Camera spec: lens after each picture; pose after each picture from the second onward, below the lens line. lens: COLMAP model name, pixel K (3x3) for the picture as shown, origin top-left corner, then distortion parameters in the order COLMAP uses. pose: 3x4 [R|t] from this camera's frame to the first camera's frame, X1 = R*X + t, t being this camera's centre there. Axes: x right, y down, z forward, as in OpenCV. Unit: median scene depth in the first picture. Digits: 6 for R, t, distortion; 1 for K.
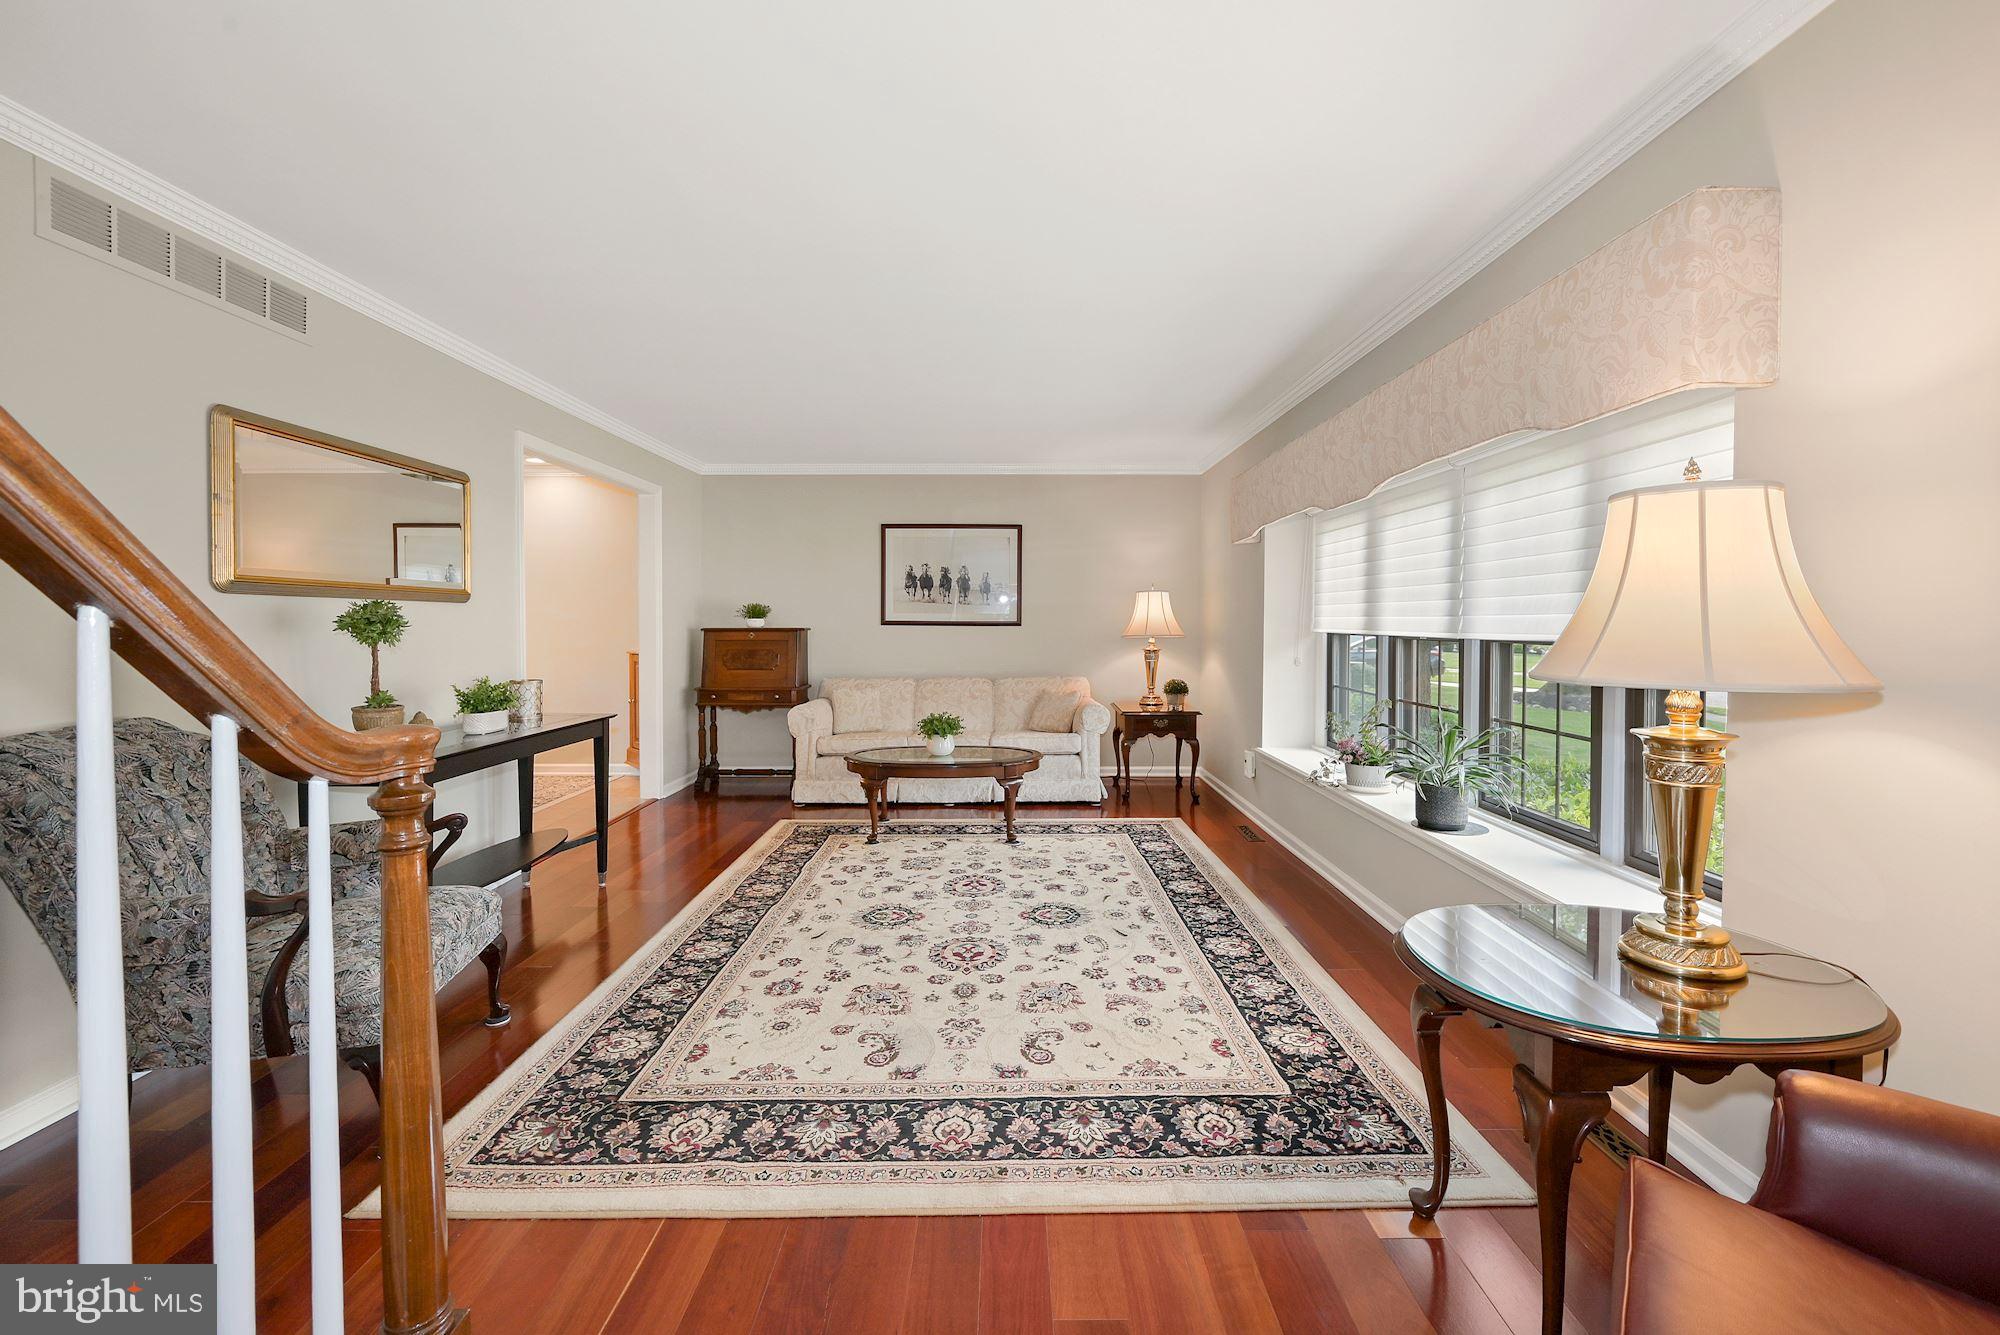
lens RADIAL K [[831.9, 0, 1015.2], [0, 831.9, 647.4], [0, 0, 1]] dist [-0.000588, 0.000204]
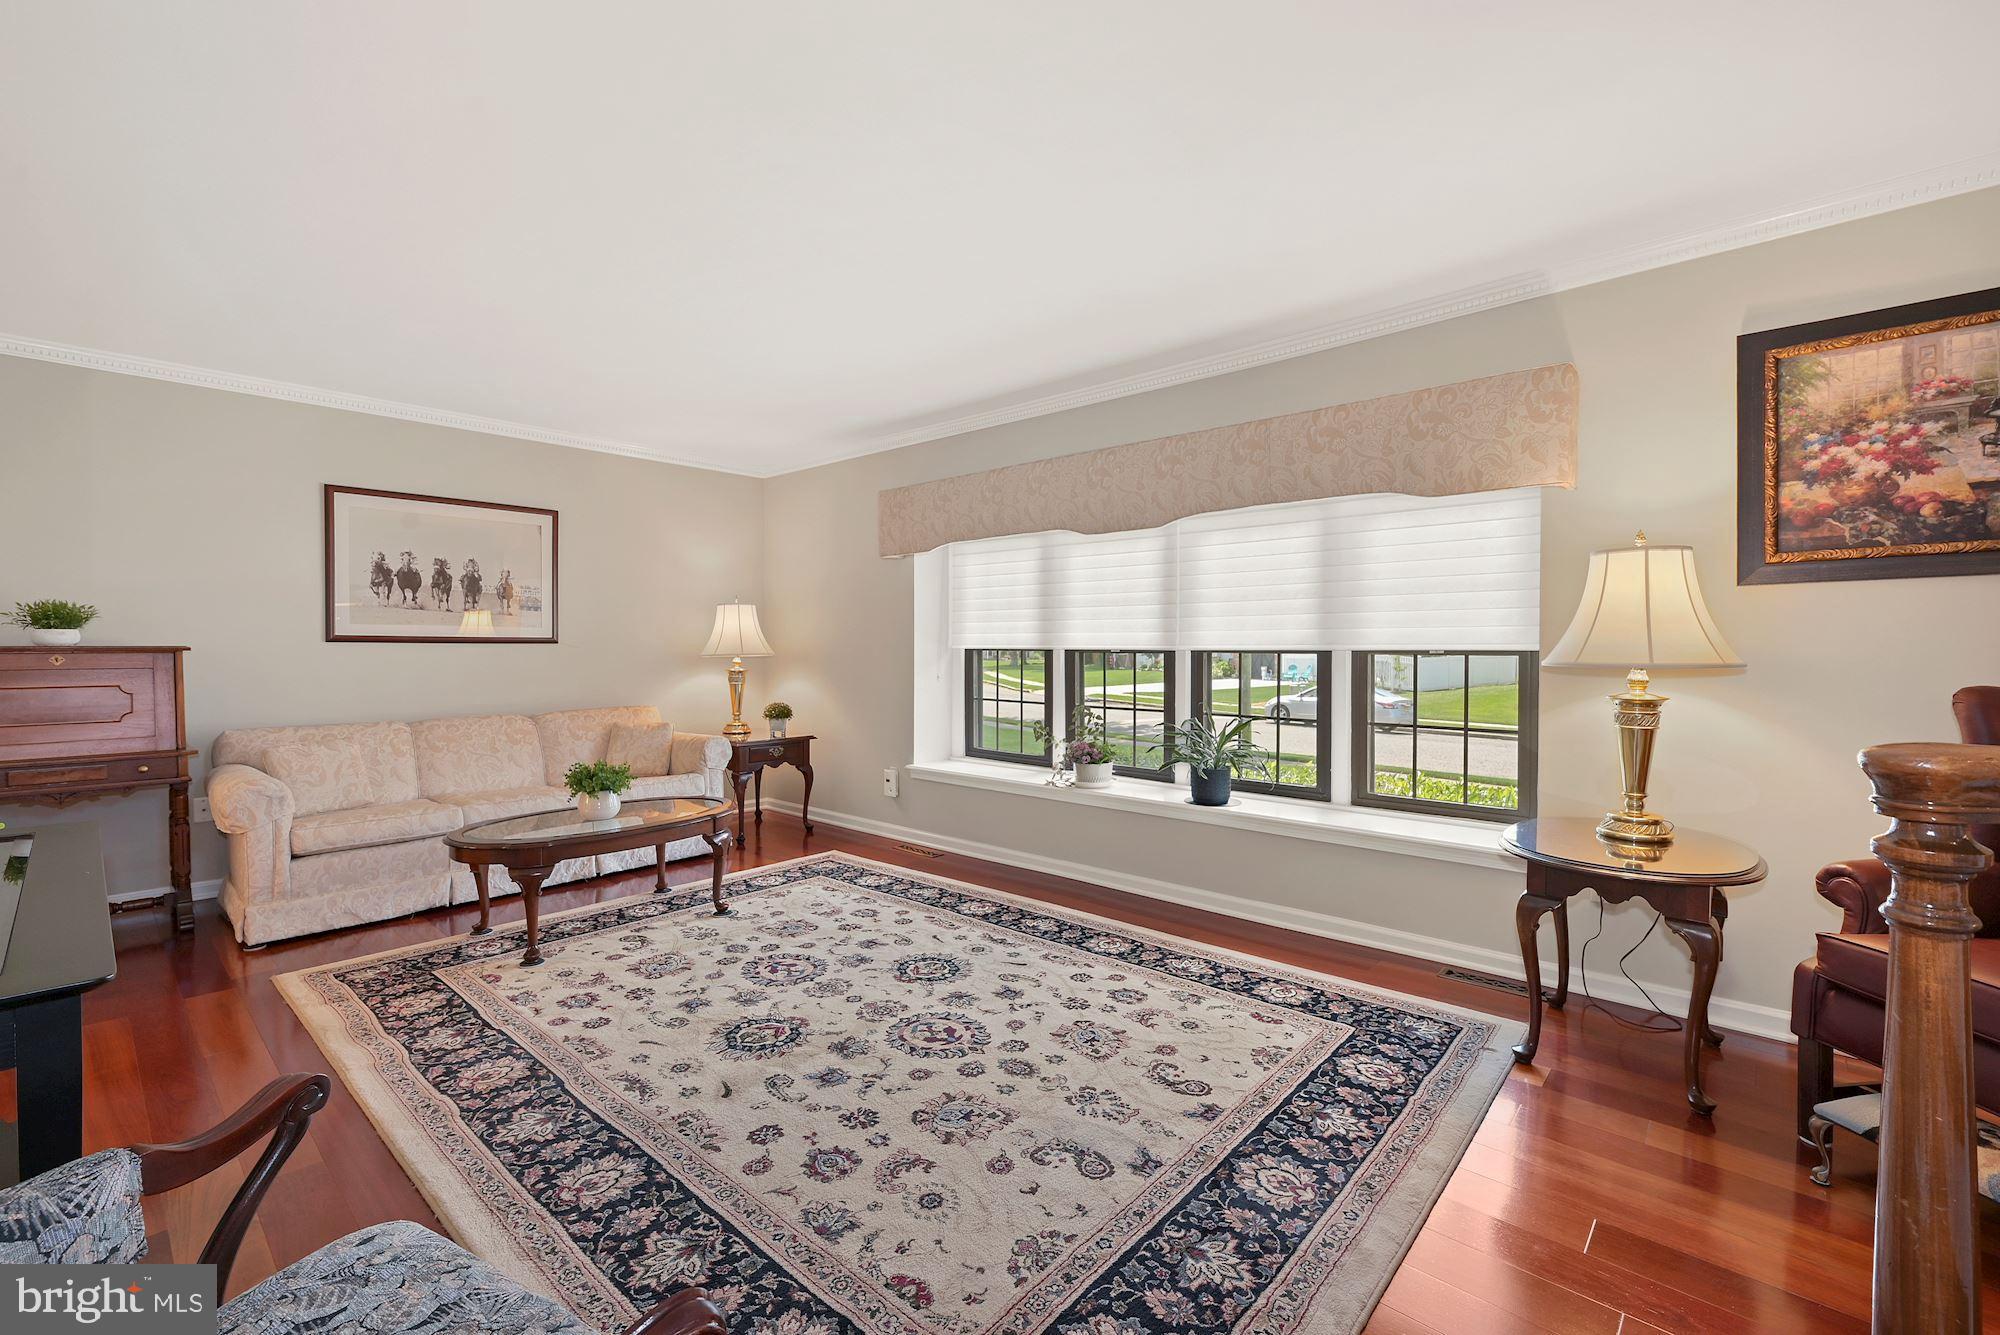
lens RADIAL K [[845.3, 0, 1000.0], [0, 845.3, 667.5], [0, 0, 1]] dist [-0.000911, 0.000240]
pose [[0.676741, -0.019146, 0.735972, -0.620619], [0.023397, 0.999716, 0.004493, 0.003878], [-0.735849, 0.014179, 0.676997, 0.385146]]
